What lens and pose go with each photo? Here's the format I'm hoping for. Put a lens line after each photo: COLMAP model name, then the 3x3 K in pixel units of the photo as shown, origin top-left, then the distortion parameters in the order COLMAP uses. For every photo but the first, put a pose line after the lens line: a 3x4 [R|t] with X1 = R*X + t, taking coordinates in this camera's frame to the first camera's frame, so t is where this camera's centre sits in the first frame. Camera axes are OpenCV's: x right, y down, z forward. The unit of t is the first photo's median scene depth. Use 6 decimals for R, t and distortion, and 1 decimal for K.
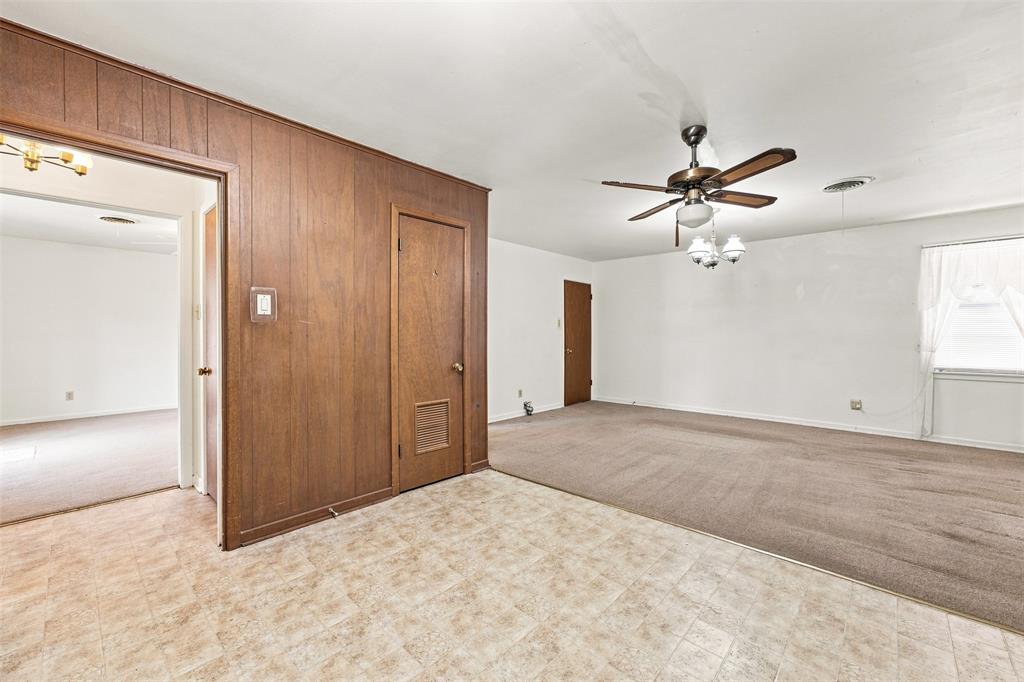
lens RADIAL K [[411.0, 0, 510.0], [0, 411.0, 339.6], [0, 0, 1]] dist [-0.012669, -0.000314]
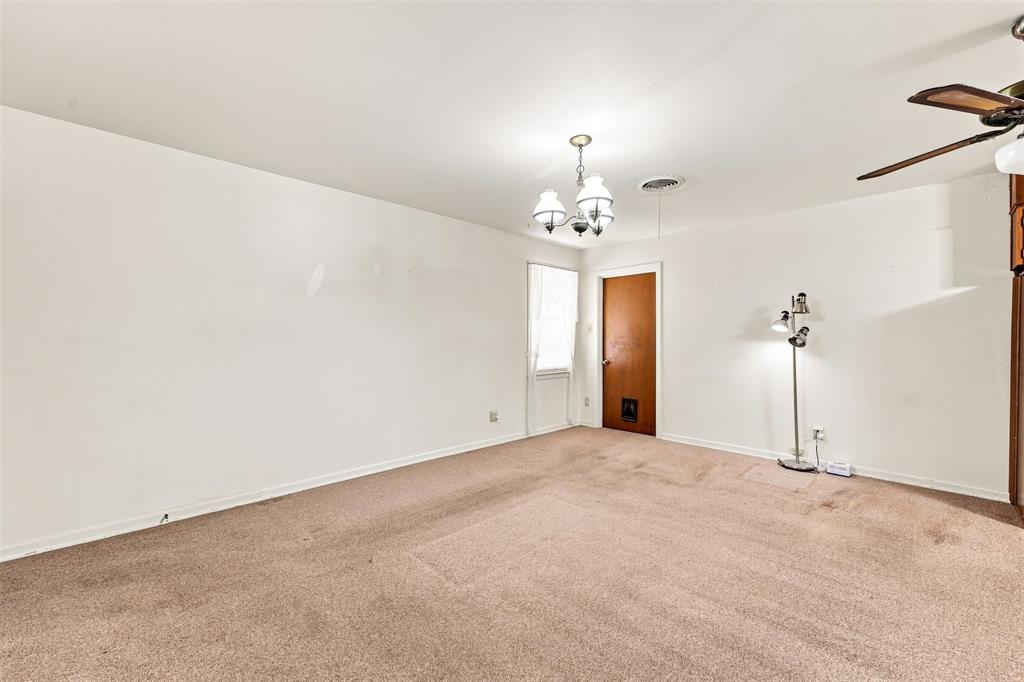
lens RADIAL K [[411.0, 0, 513.6], [0, 411.0, 343.1], [0, 0, 1]] dist [-0.012669, -0.000314]
pose [[0.055500, -0.008062, 0.998426, -0.112479], [0.009498, 0.999926, 0.007546, -0.018326], [-0.998414, 0.009064, 0.055572, 1.005751]]
